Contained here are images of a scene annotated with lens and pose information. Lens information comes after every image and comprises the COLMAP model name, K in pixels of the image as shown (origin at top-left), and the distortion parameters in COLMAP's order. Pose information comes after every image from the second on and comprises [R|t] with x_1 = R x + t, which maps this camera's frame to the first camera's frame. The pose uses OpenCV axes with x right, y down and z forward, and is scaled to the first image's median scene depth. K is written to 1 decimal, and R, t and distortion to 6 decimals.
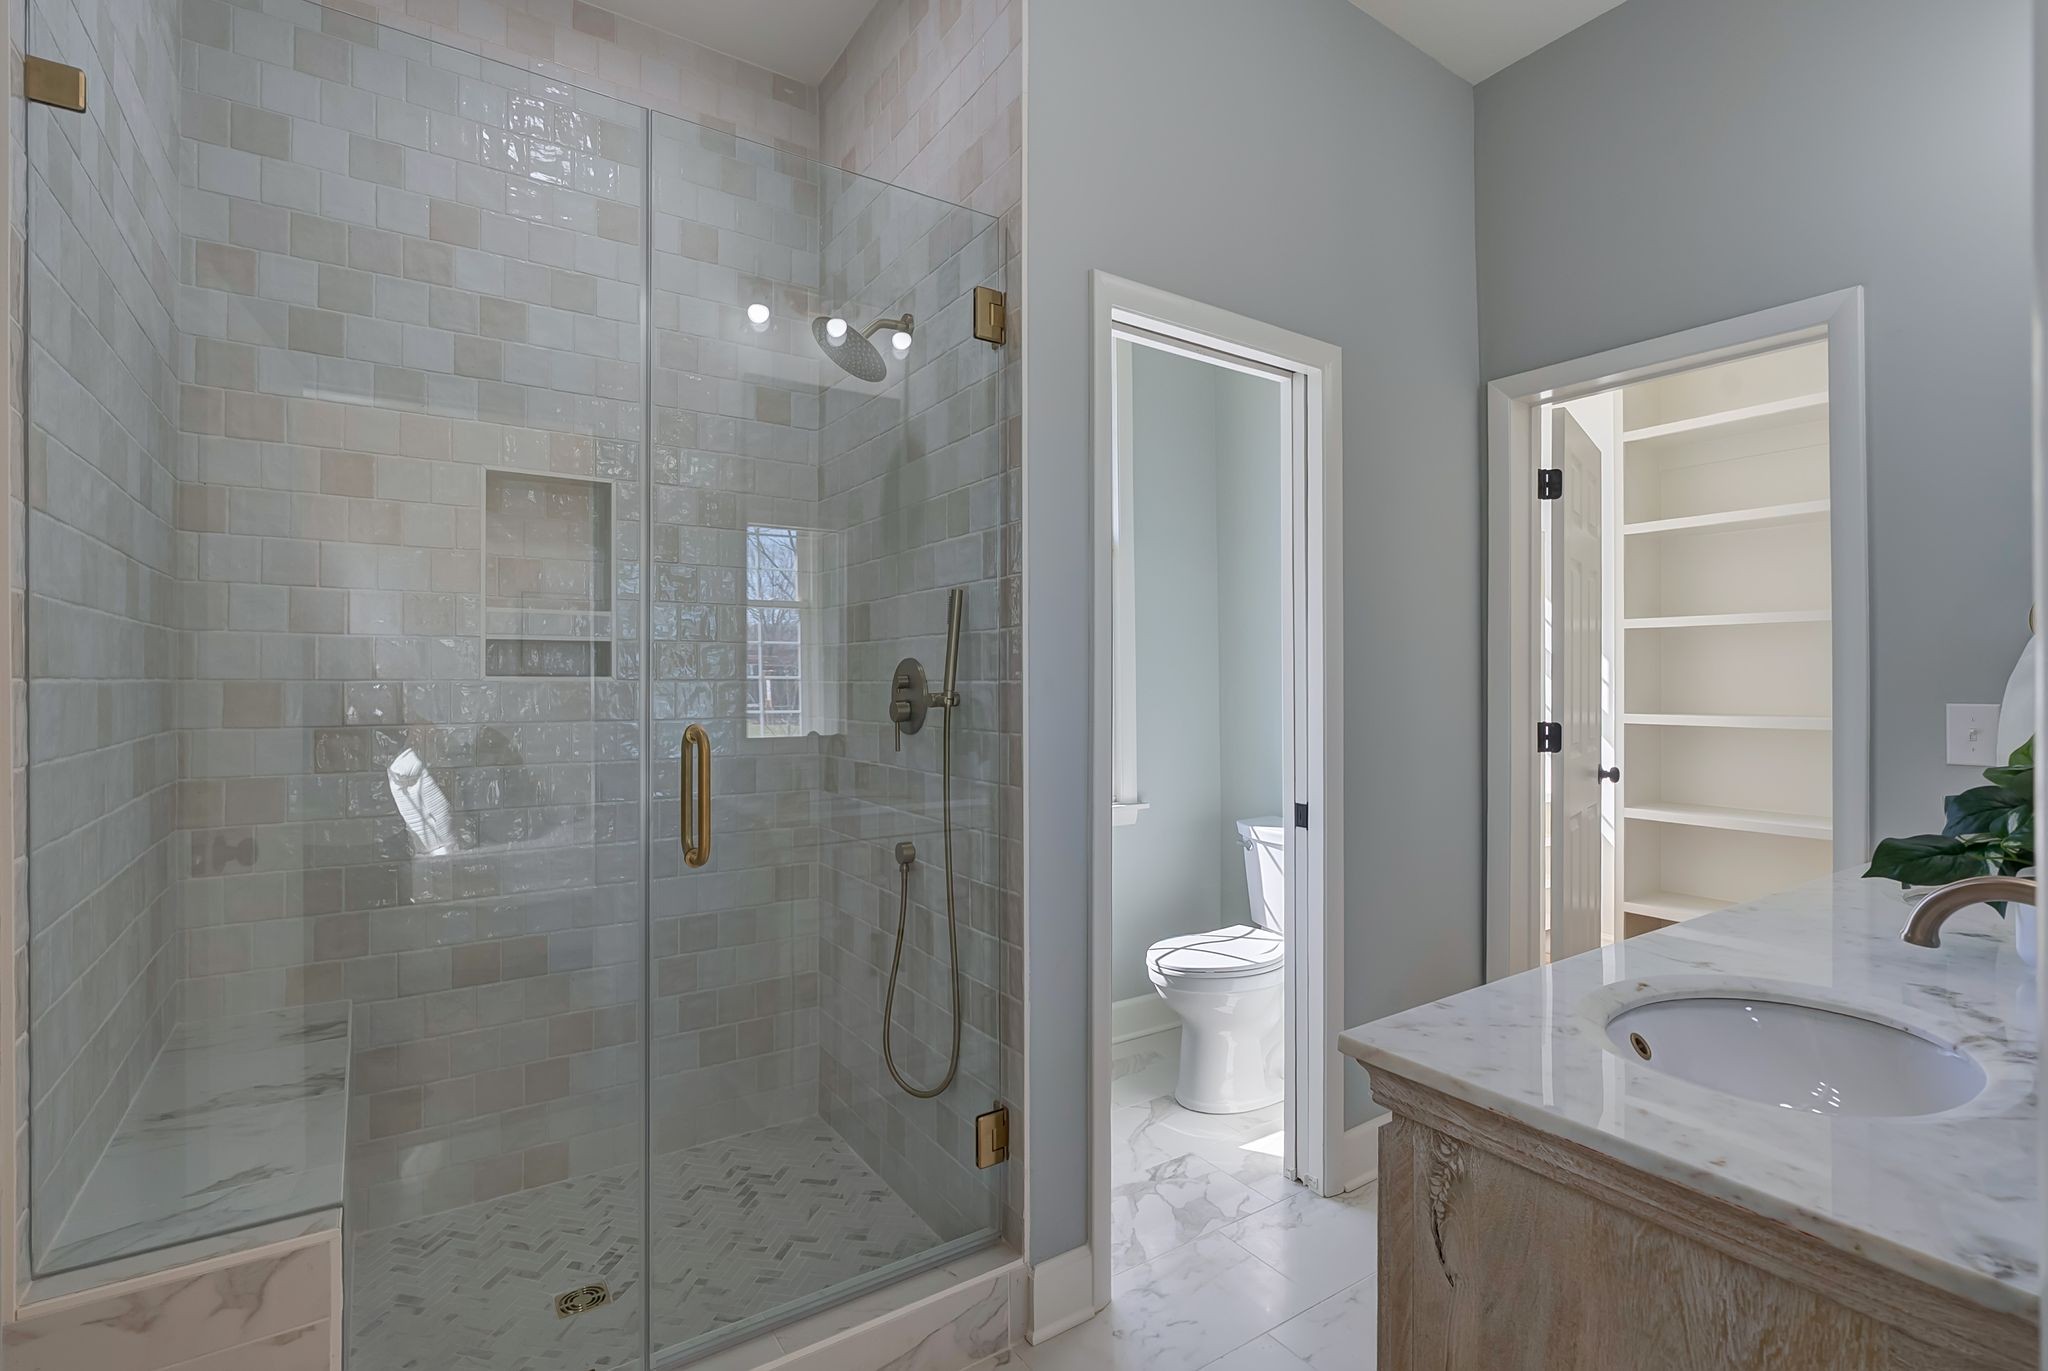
lens RADIAL K [[942.6, 0, 1023.4], [0, 942.6, 679.0], [0, 0, 1]] dist [-0.000764, -0.000347]
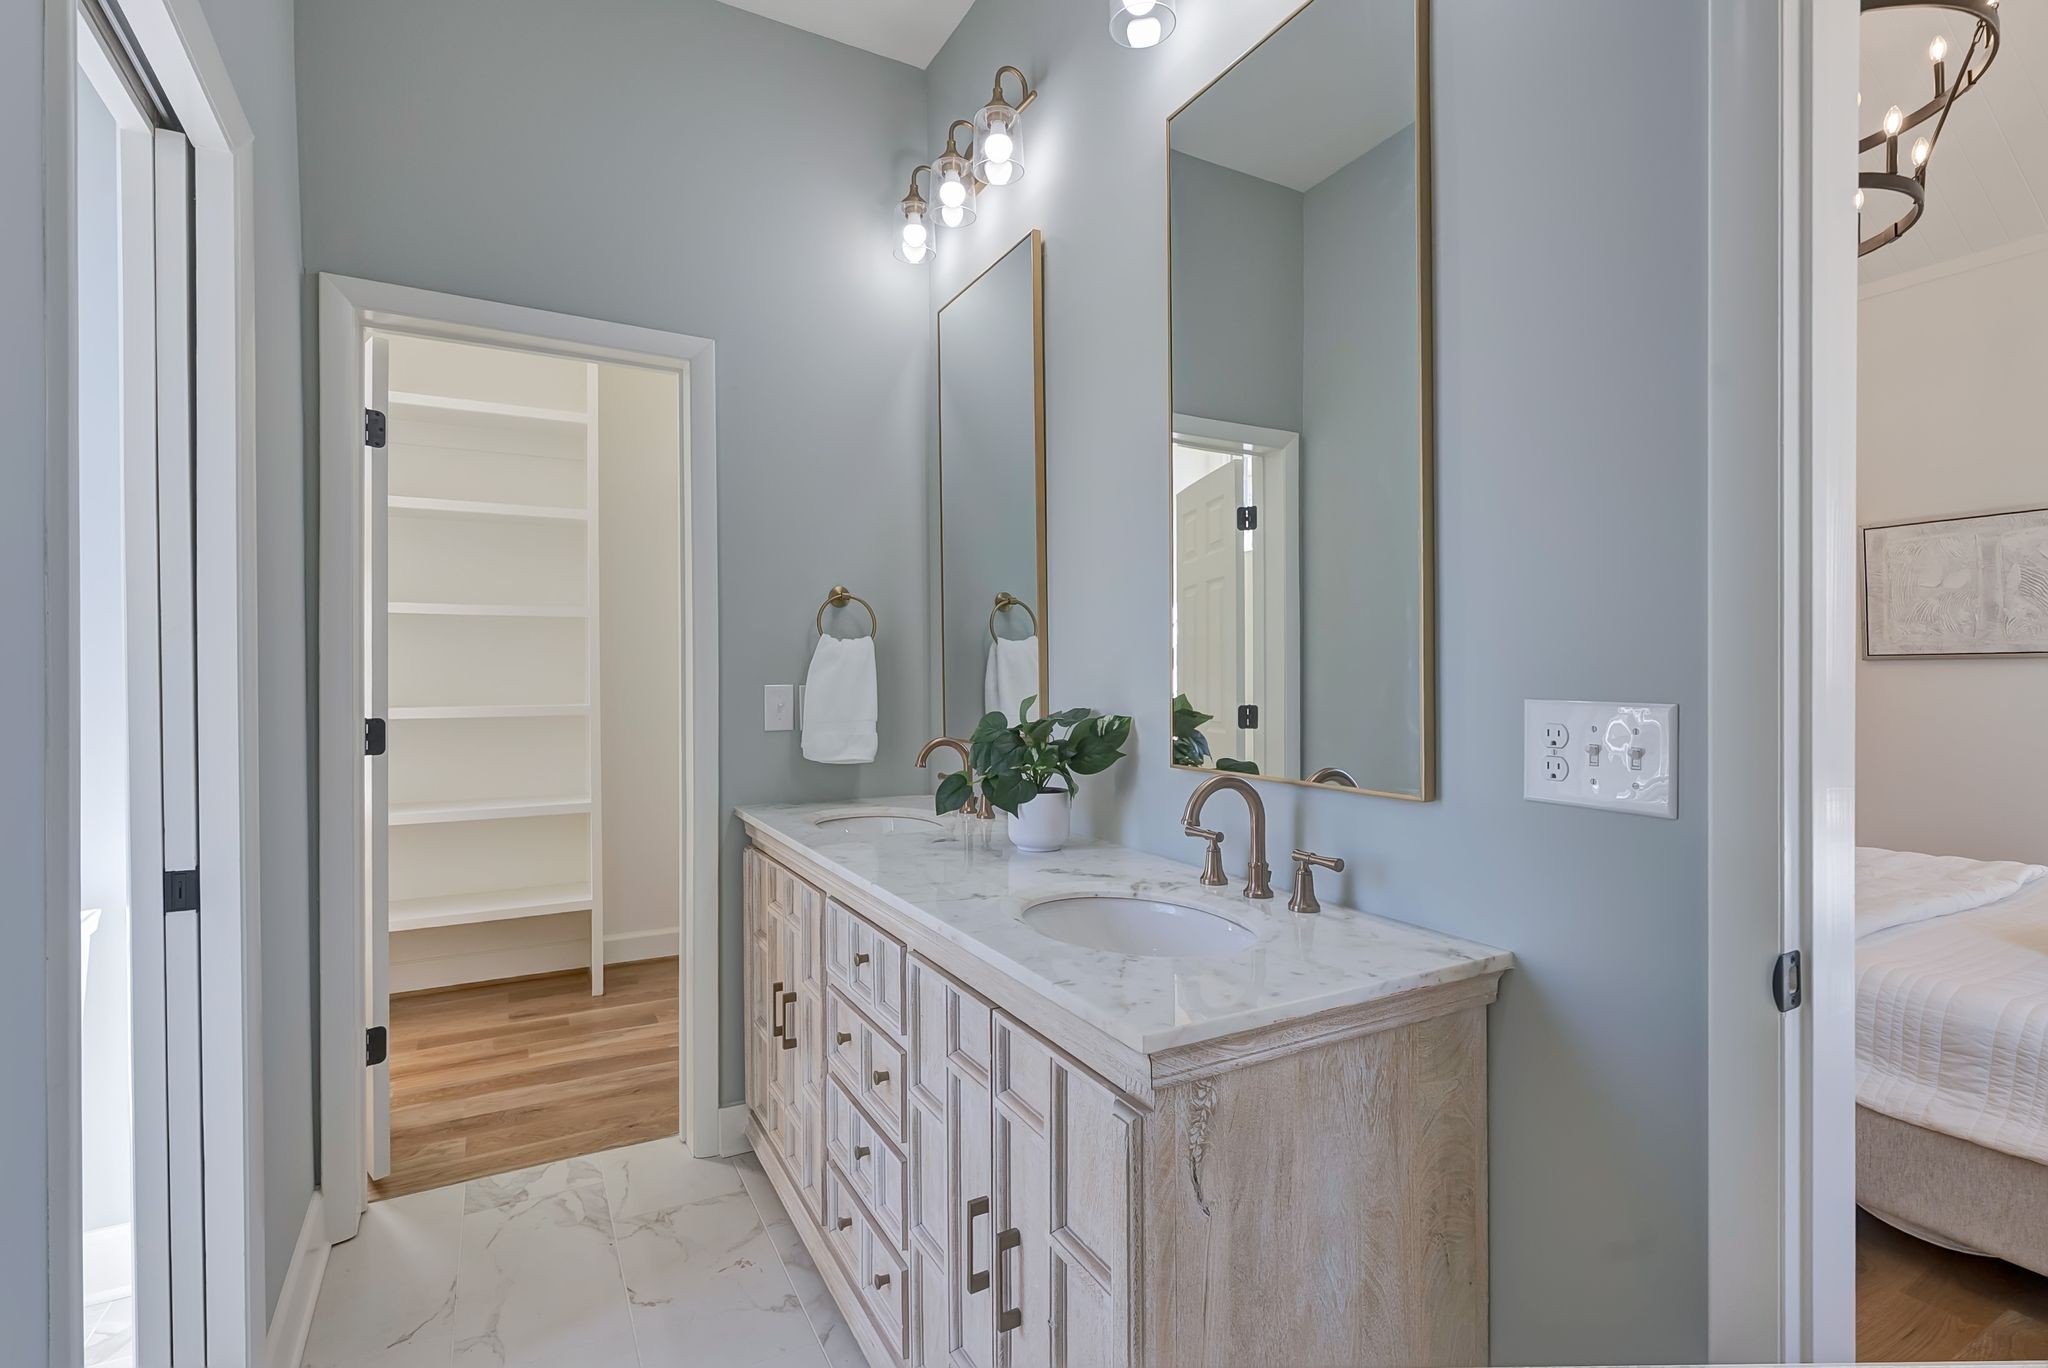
lens RADIAL K [[942.6, 0, 1022.0], [0, 942.6, 680.7], [0, 0, 1]] dist [-0.000764, -0.000347]
pose [[0.094099, -0.007943, 0.995531, -0.623291], [0.003920, 0.999963, 0.007608, 0.025998], [-0.995555, 0.003186, 0.094126, 1.099719]]
